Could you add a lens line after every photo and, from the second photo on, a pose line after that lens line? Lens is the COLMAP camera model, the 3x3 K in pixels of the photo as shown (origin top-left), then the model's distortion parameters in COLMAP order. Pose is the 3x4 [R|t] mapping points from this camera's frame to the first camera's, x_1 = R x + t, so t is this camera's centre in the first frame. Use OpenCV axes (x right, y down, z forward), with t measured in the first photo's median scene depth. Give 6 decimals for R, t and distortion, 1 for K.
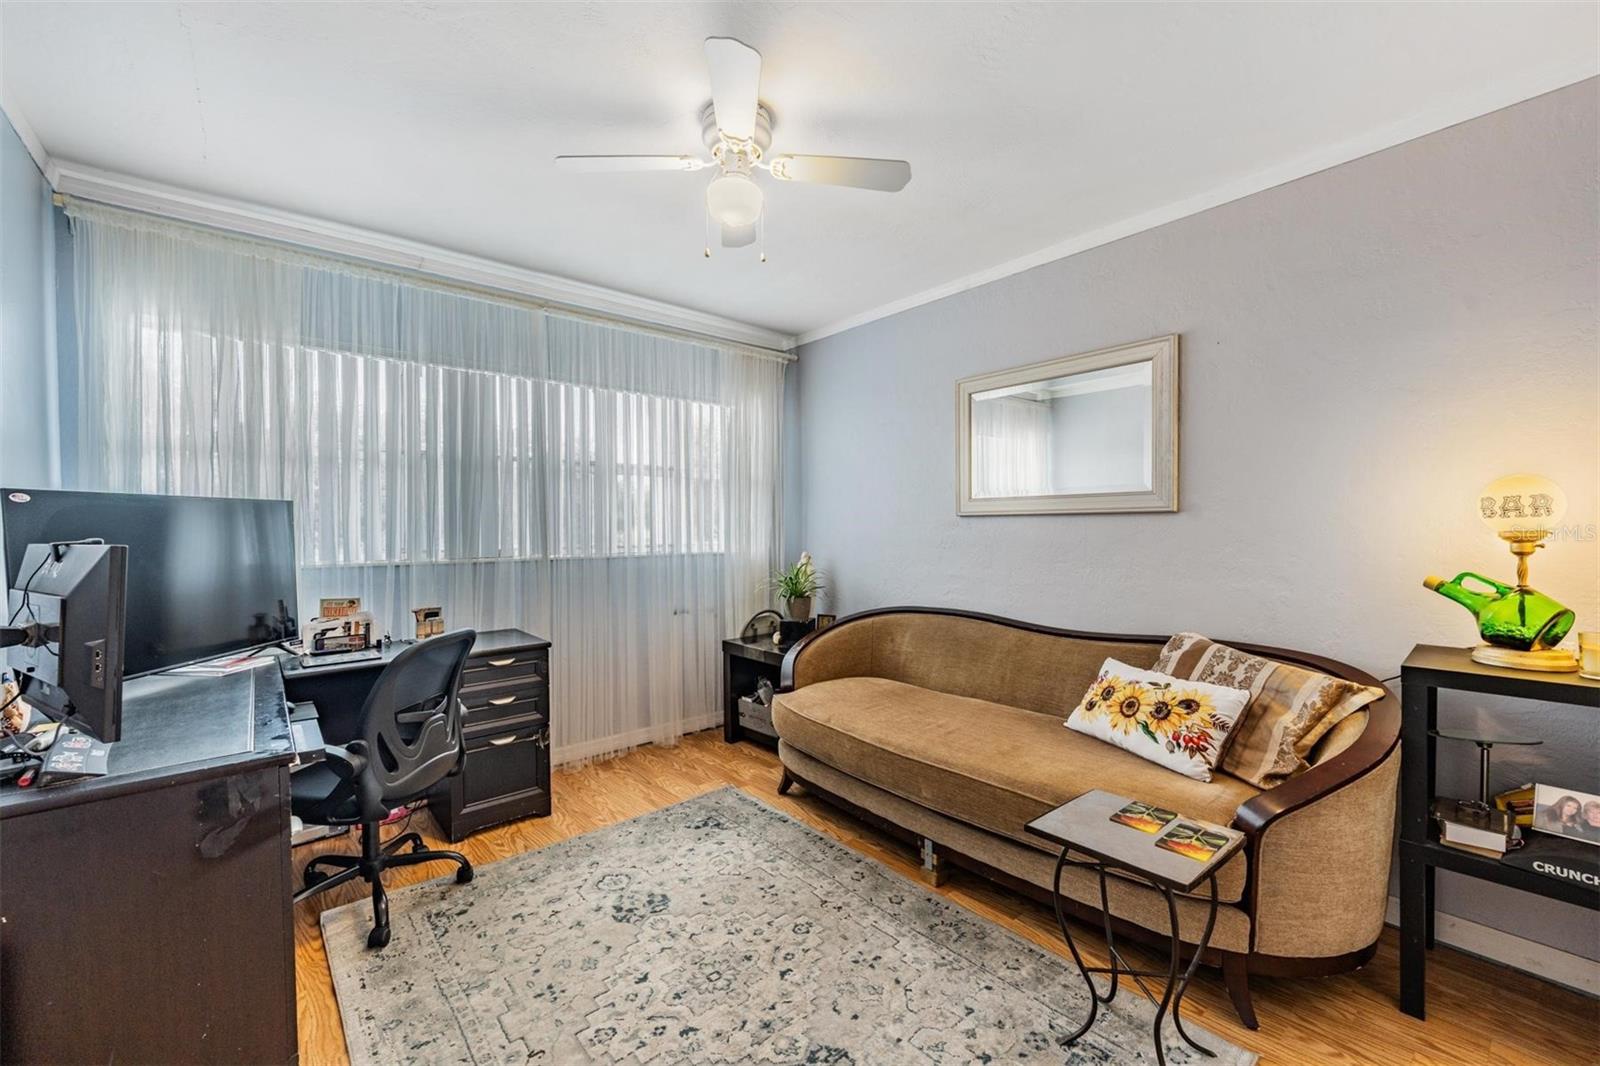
lens RADIAL K [[653.0, 0, 803.3], [0, 653.0, 515.4], [0, 0, 1]] dist [-0.001590, -0.000654]
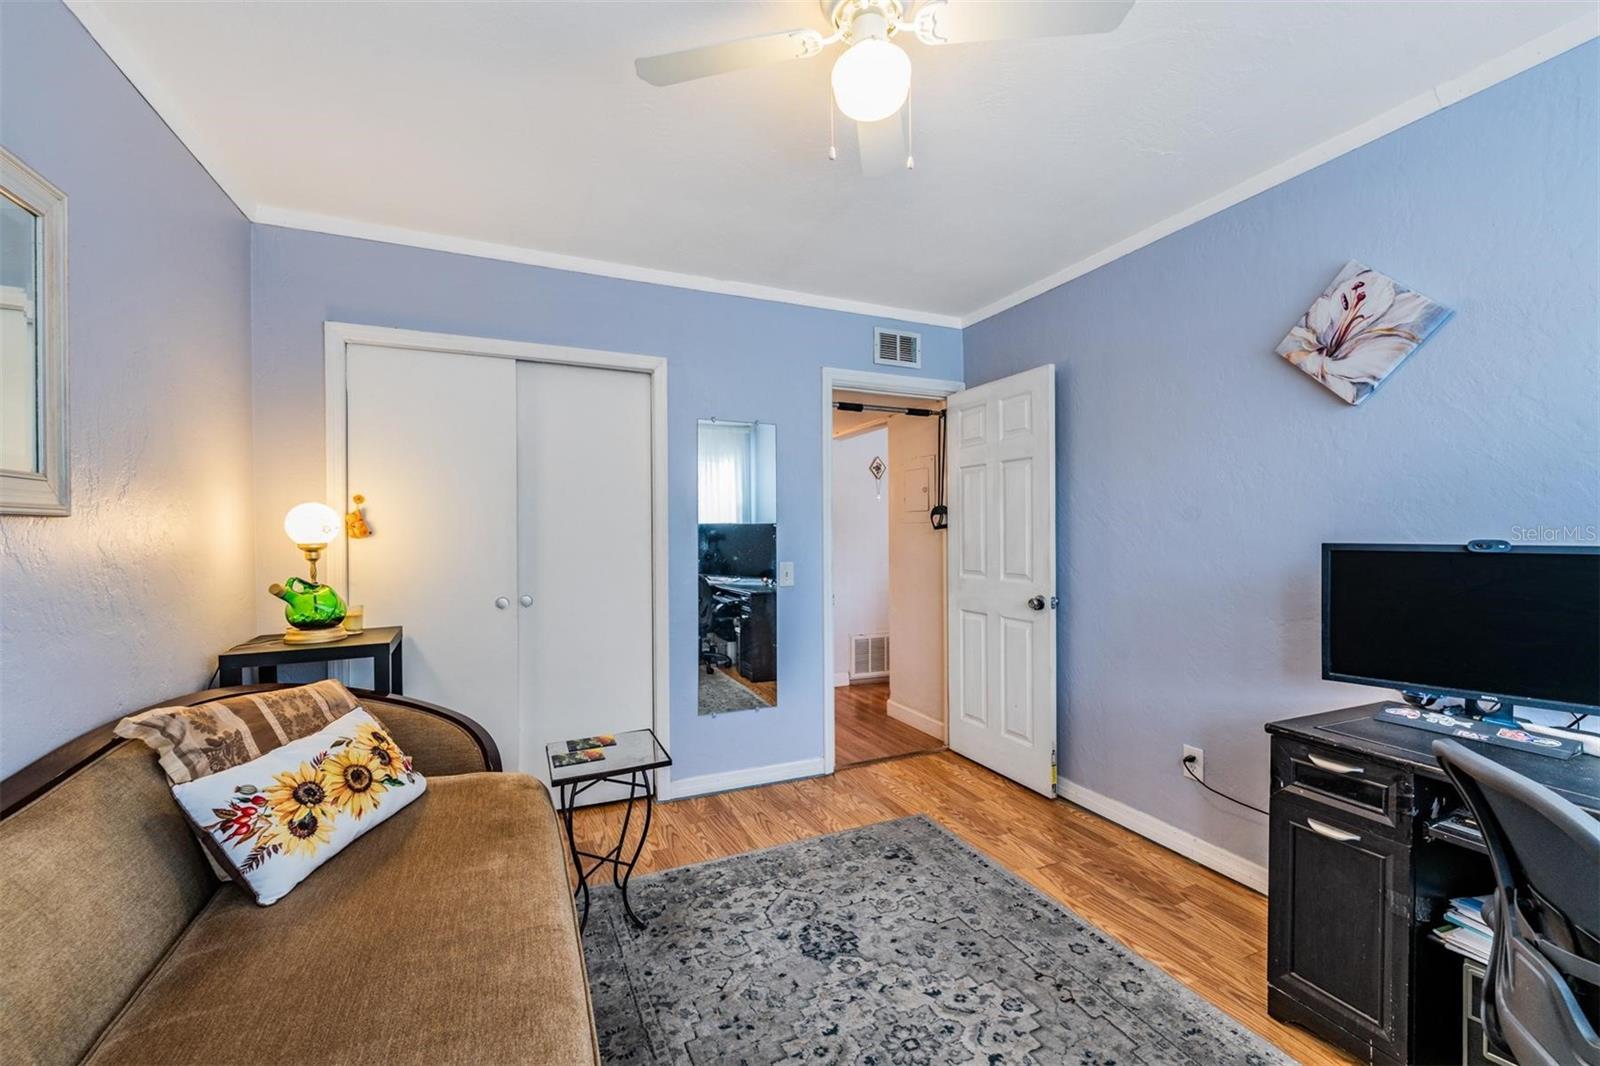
lens RADIAL K [[653.0, 0, 803.3], [0, 653.0, 515.4], [0, 0, 1]] dist [-0.001590, -0.000654]
pose [[-0.961682, 0.018531, 0.273541, -0.263067], [0.007353, 0.999098, -0.041833, 0.030429], [-0.274070, -0.038219, -0.960950, 2.004662]]
